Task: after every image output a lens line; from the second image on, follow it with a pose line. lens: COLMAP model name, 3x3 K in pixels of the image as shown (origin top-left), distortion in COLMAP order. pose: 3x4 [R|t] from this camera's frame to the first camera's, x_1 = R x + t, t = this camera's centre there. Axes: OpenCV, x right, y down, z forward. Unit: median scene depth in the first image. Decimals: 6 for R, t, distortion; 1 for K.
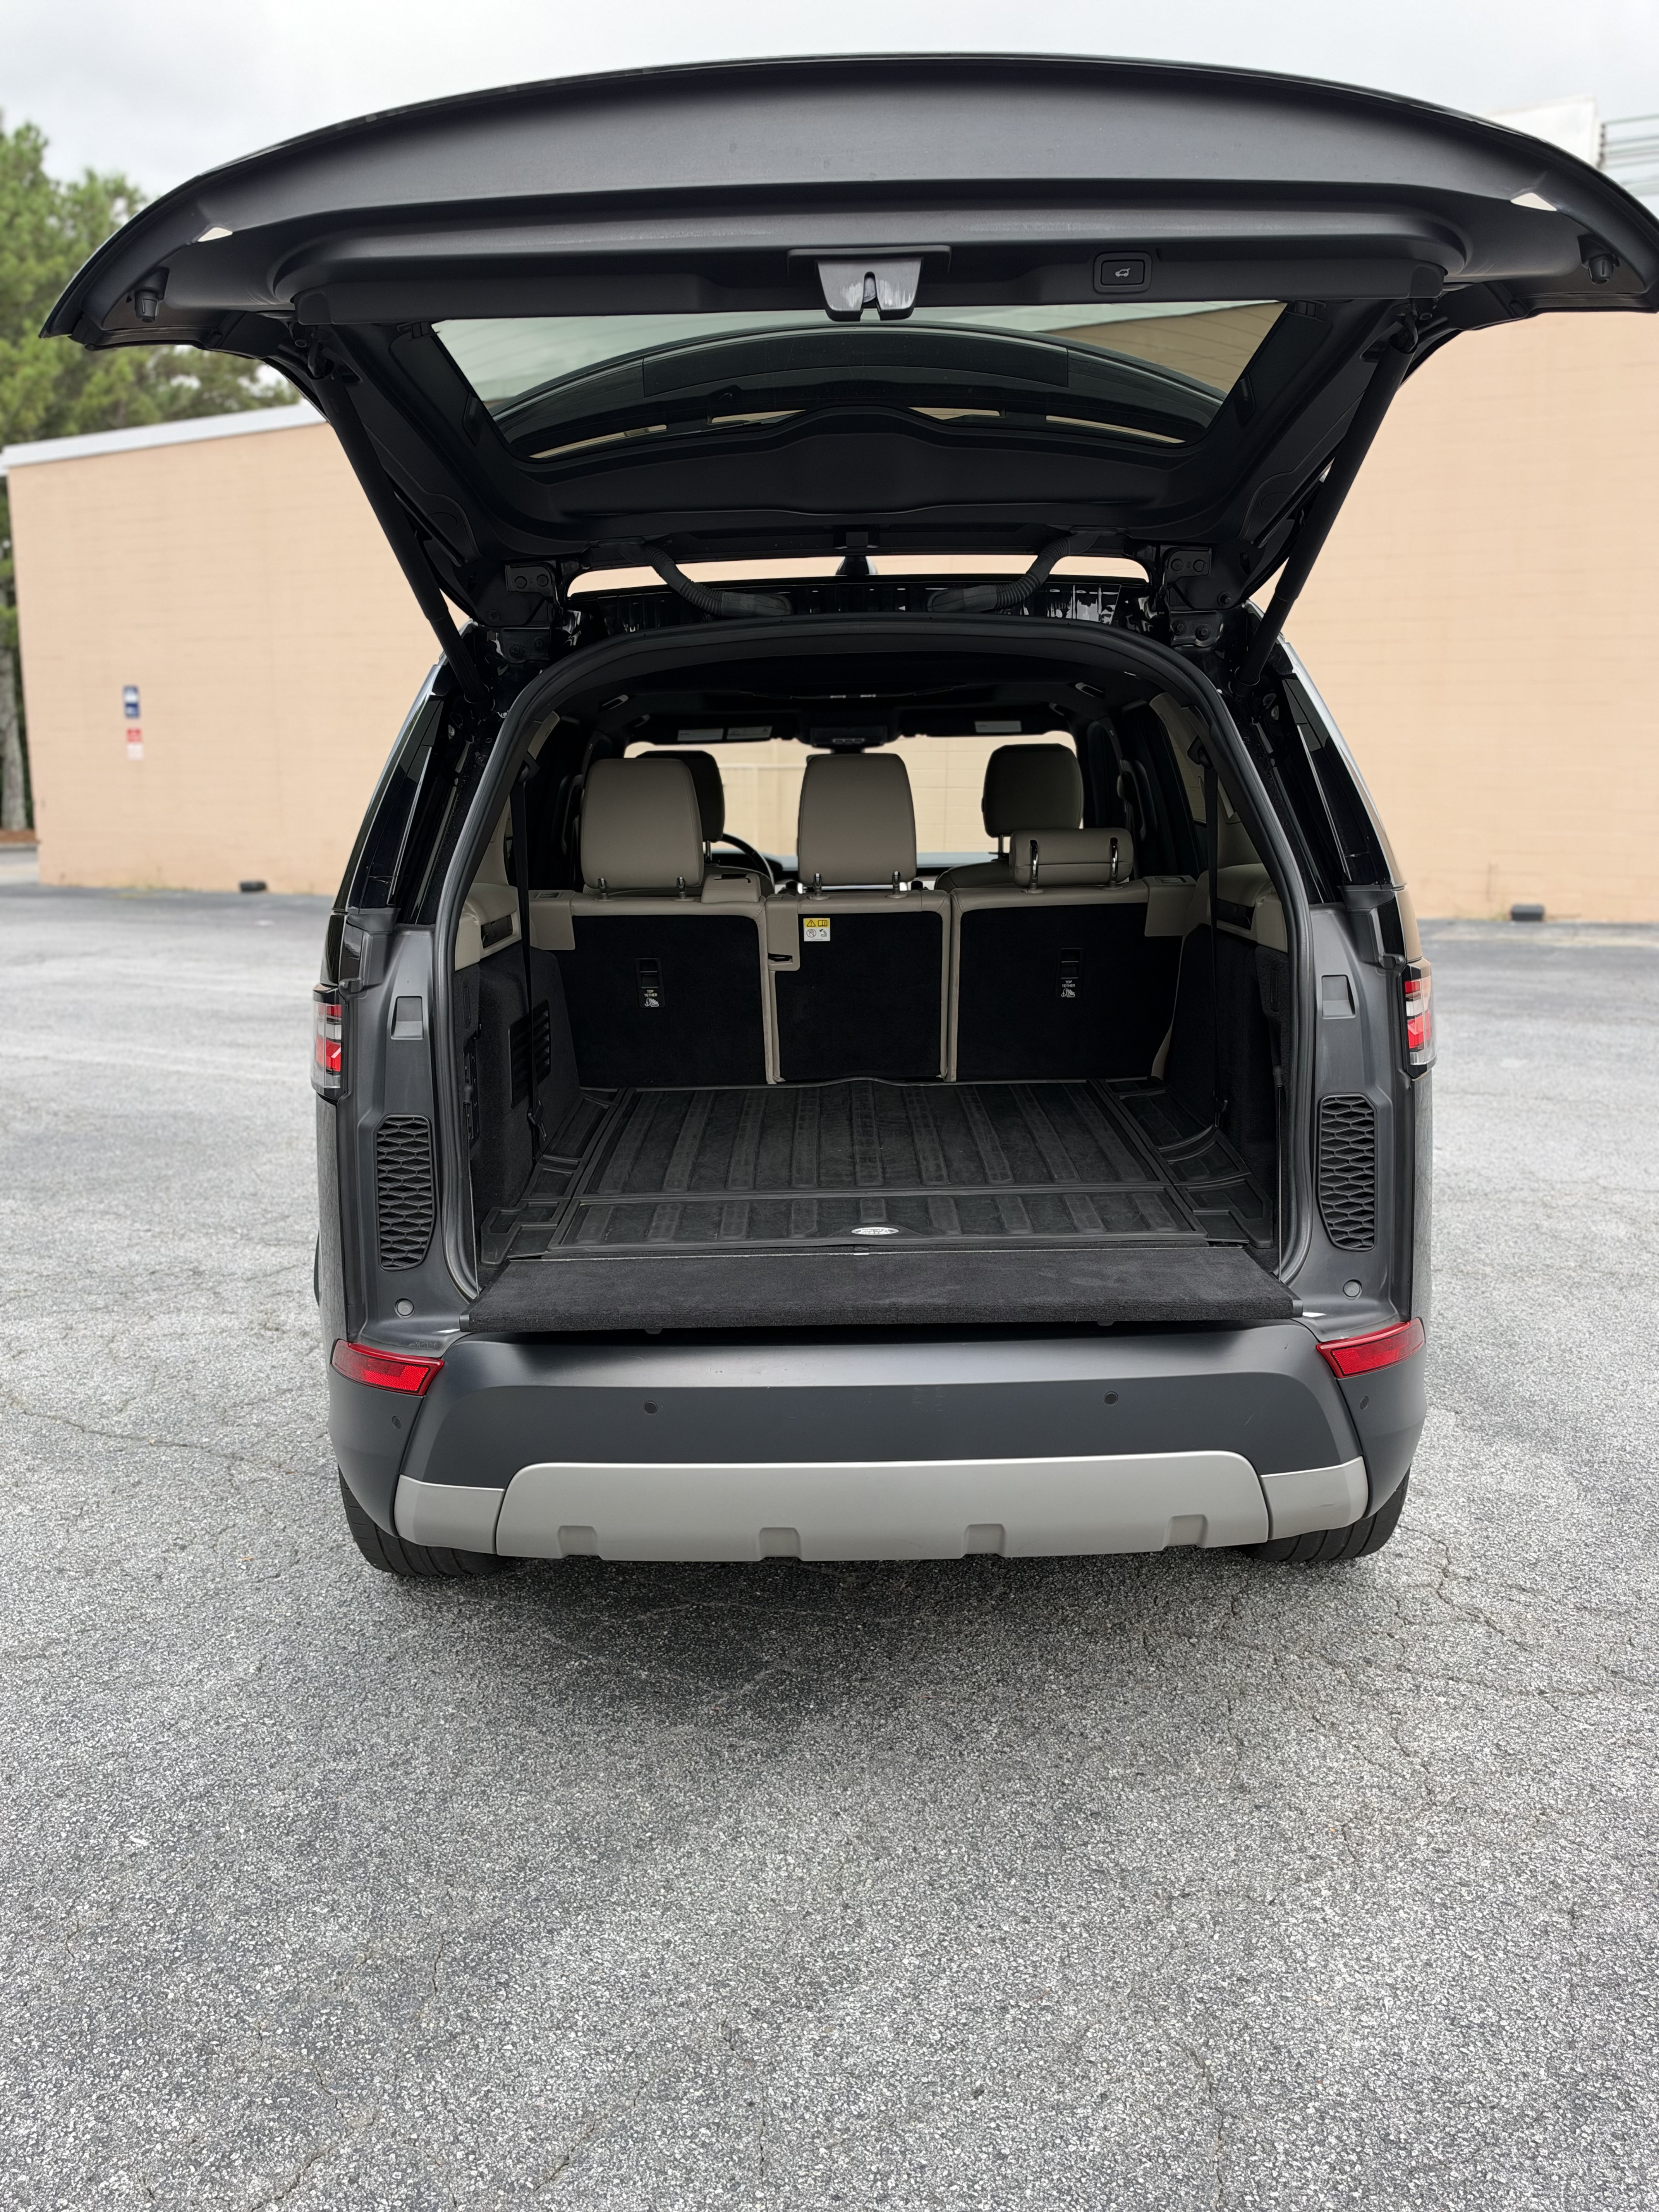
lens RADIAL K [[1673.1, 0, 830.4], [0, 1673.1, 1108.1], [0, 0, 1]] dist [0.007024, 0.004343]
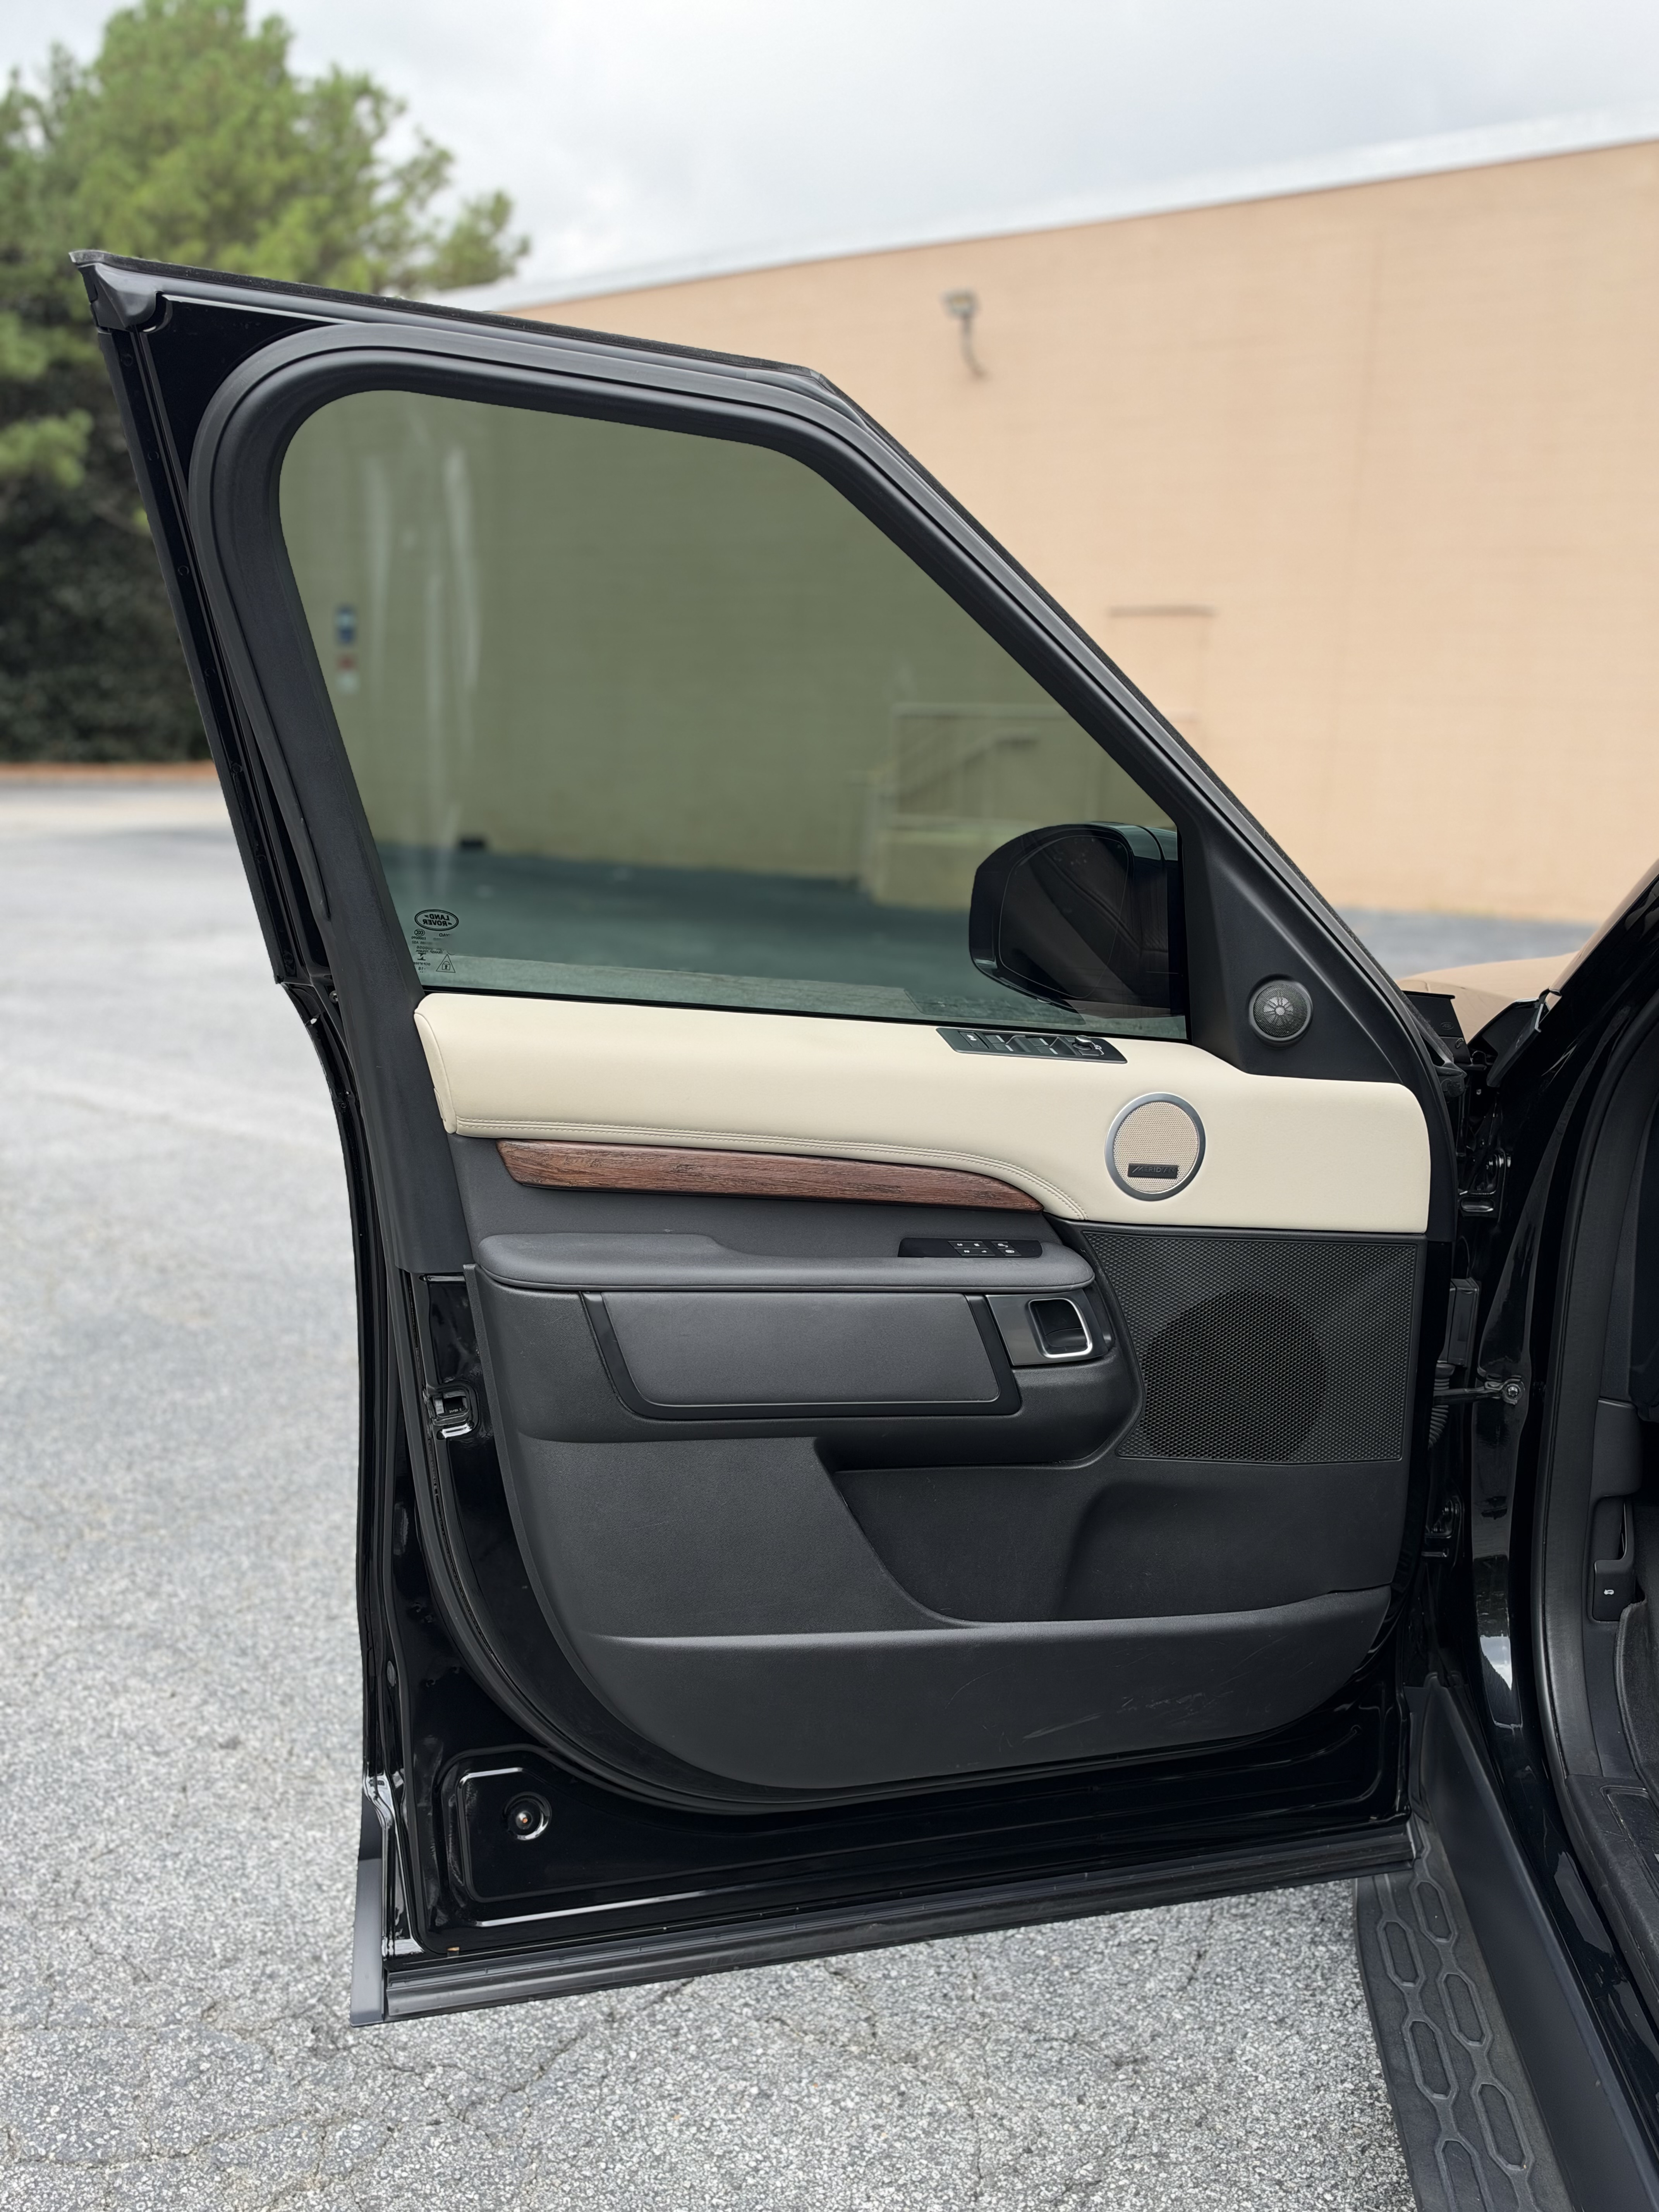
lens RADIAL K [[1673.1, 0, 828.4], [0, 1673.1, 1103.9], [0, 0, 1]] dist [0.007024, 0.004343]
pose [[0.992415, 0.053987, -0.110449, -0.075339], [-0.051747, 0.998394, 0.023051, -0.034064], [0.111516, -0.017161, 0.993614, 0.203798]]
